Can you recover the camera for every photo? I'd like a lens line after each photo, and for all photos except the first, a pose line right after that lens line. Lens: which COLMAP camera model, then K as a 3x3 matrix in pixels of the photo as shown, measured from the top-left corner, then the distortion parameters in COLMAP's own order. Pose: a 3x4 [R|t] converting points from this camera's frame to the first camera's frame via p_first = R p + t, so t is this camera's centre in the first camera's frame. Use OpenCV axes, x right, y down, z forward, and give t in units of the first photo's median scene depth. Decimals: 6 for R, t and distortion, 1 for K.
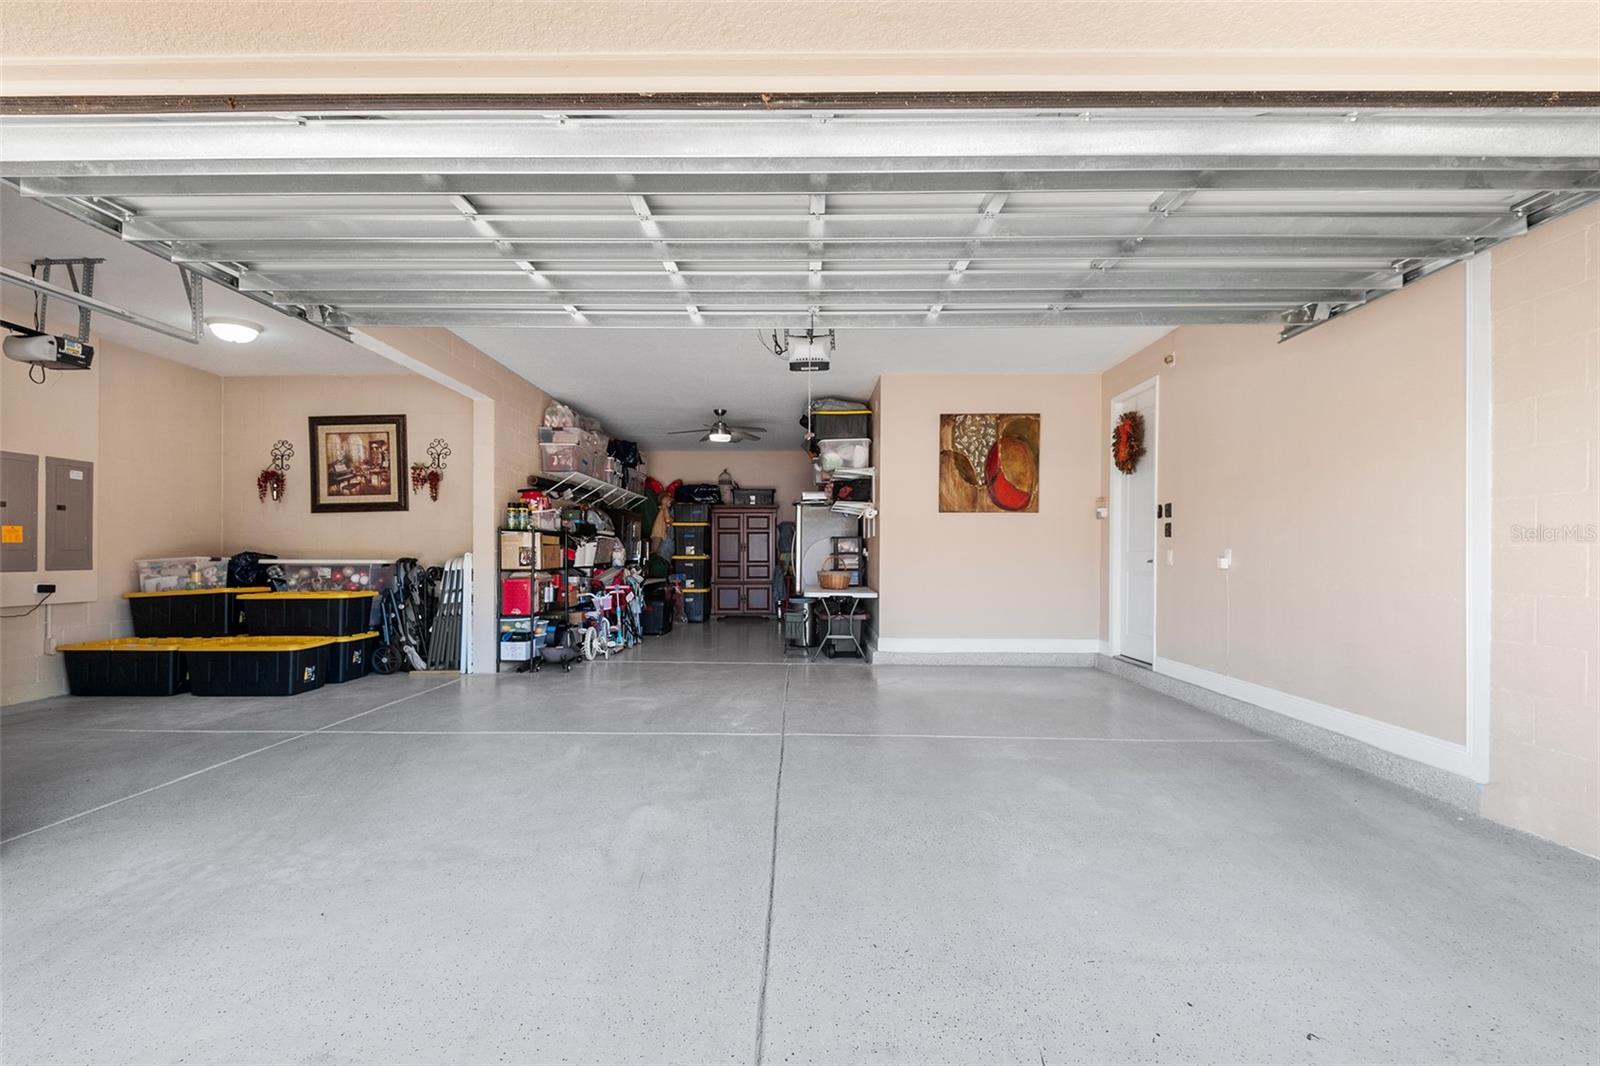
lens RADIAL K [[747.4, 0, 804.8], [0, 747.4, 540.8], [0, 0, 1]] dist [0.018507, -0.007445]
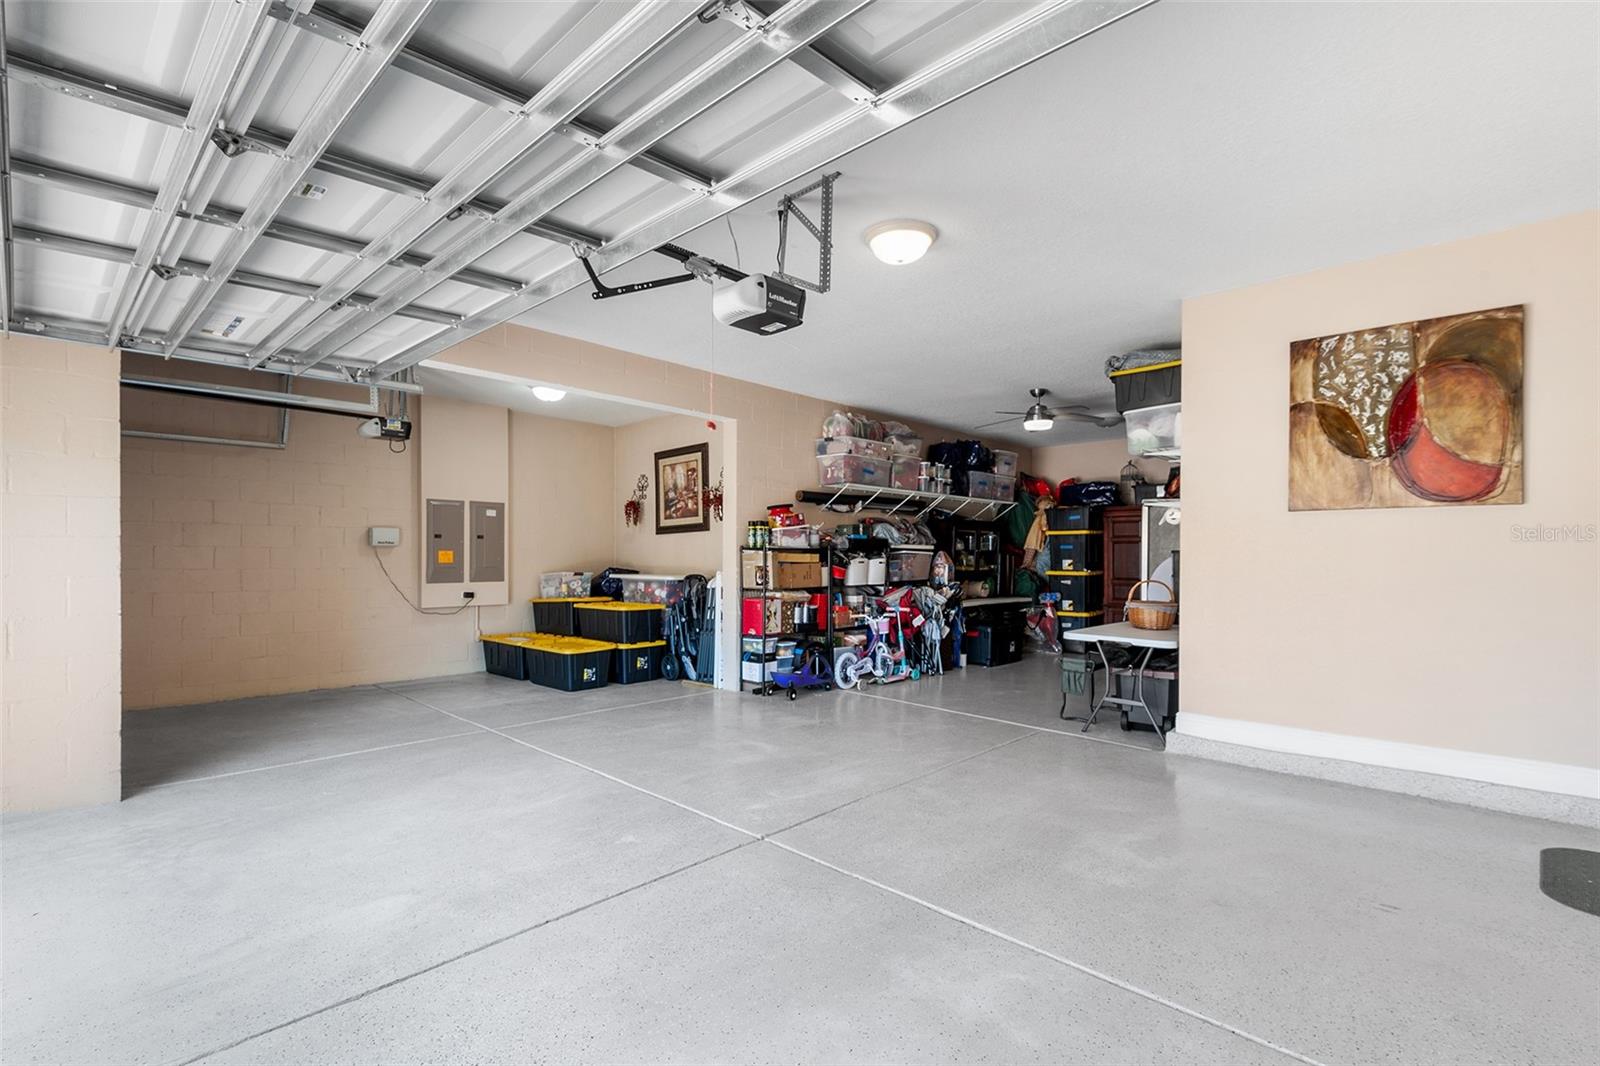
lens RADIAL K [[747.4, 0, 800.4], [0, 747.4, 549.8], [0, 0, 1]] dist [0.018507, -0.007445]
pose [[0.722611, -0.006031, -0.691229, 0.311705], [0.011148, 0.999934, 0.002930, -0.013969], [0.691165, -0.009823, 0.722630, 0.312062]]
